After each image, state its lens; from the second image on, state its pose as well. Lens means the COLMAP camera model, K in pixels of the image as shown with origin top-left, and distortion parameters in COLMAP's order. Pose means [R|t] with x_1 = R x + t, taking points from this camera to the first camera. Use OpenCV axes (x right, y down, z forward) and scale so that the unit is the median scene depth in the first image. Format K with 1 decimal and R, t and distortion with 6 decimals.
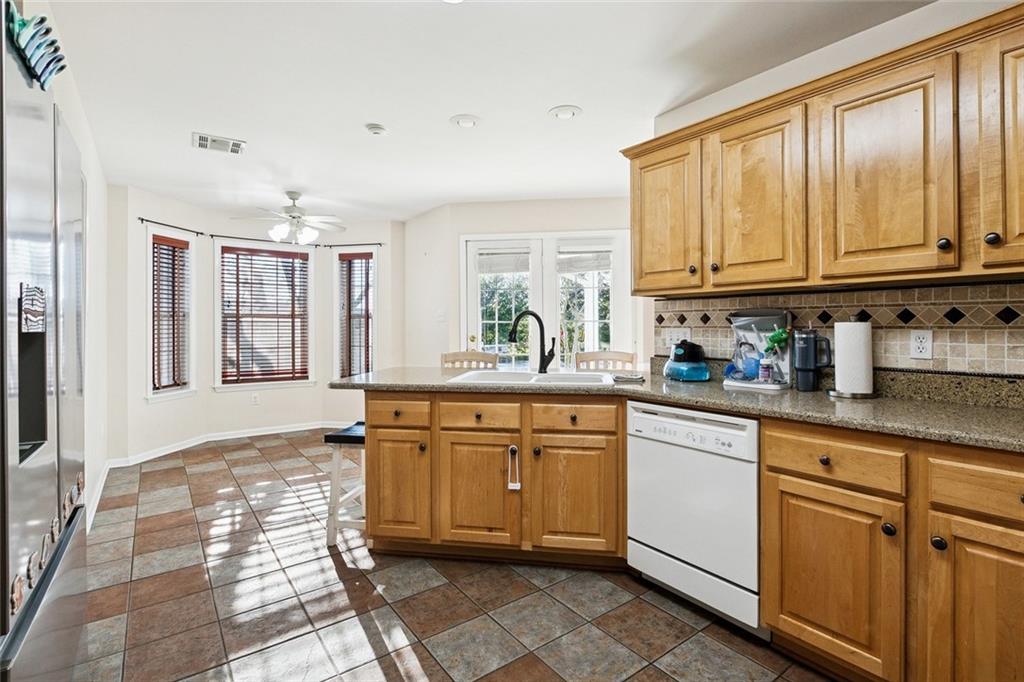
lens RADIAL K [[485.0, 0, 513.1], [0, 485.0, 325.3], [0, 0, 1]] dist [-0.005288, -0.000550]
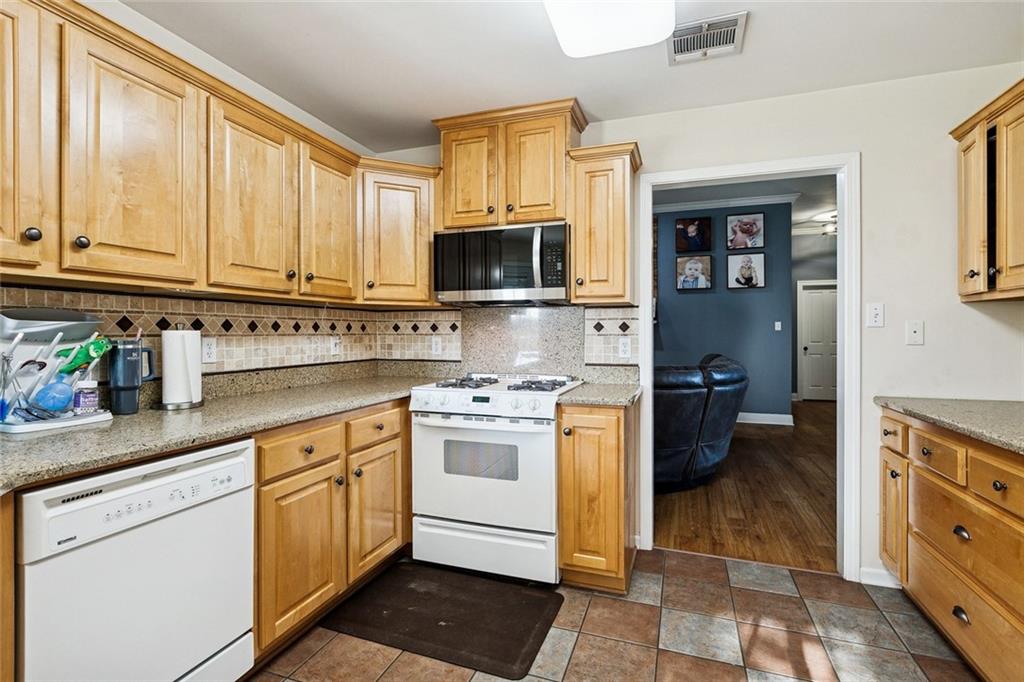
lens RADIAL K [[485.0, 0, 509.6], [0, 485.0, 336.6], [0, 0, 1]] dist [-0.005288, -0.000550]
pose [[-0.557397, -0.006230, 0.830223, -0.451590], [-0.000163, 0.999973, 0.007395, -0.001175], [-0.830246, 0.003986, -0.557382, 0.956349]]
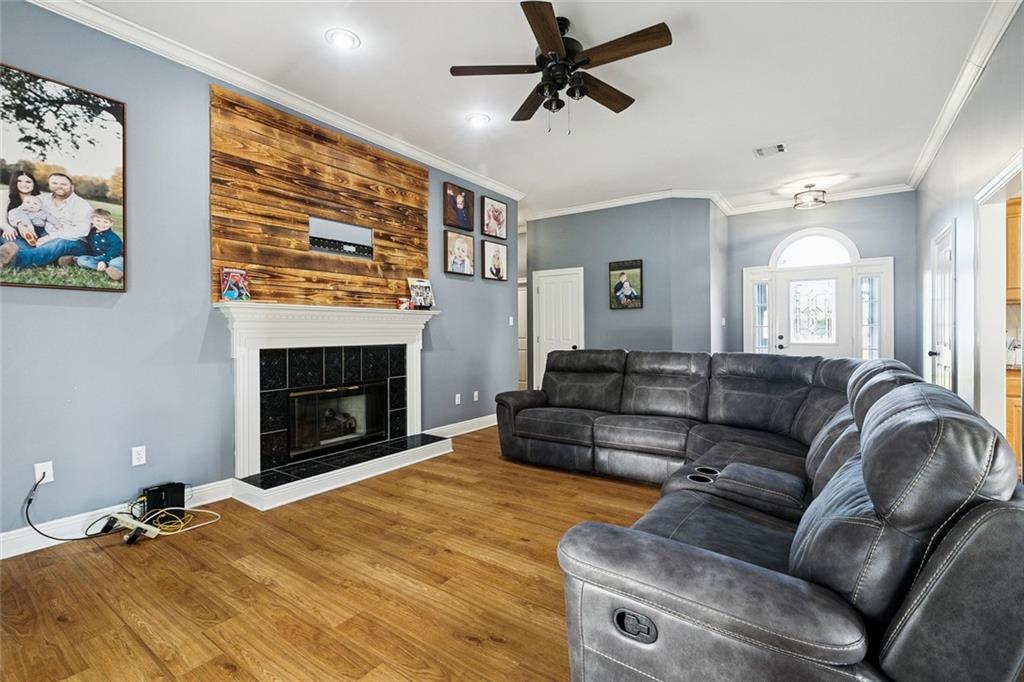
lens RADIAL K [[465.3, 0, 503.8], [0, 465.3, 336.7], [0, 0, 1]] dist [-0.002195, 0.000182]
pose [[-0.951874, 0.006900, -0.306413, 2.195114], [0.005120, 0.999965, 0.006612, 0.033741], [0.306448, 0.004725, -0.951876, 0.609297]]
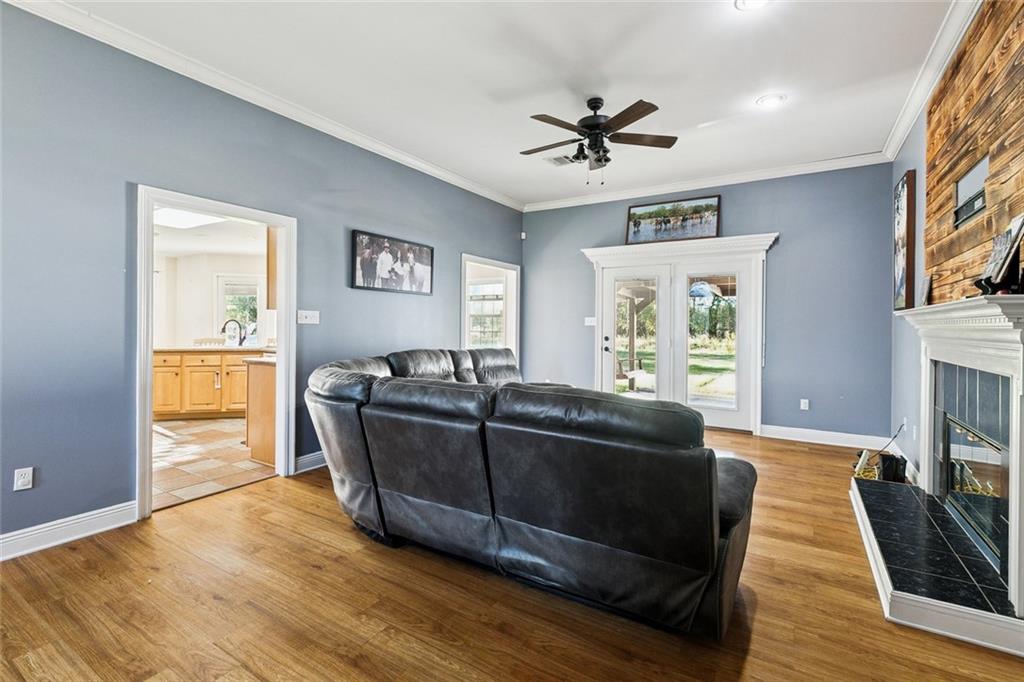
lens RADIAL K [[465.3, 0, 512.4], [0, 465.3, 323.0], [0, 0, 1]] dist [-0.002195, 0.000182]
pose [[0.926497, 0.006967, 0.376239, 0.616849], [-0.006069, 0.999975, -0.003571, -0.017904], [-0.376254, 0.001025, 0.926516, -2.254855]]
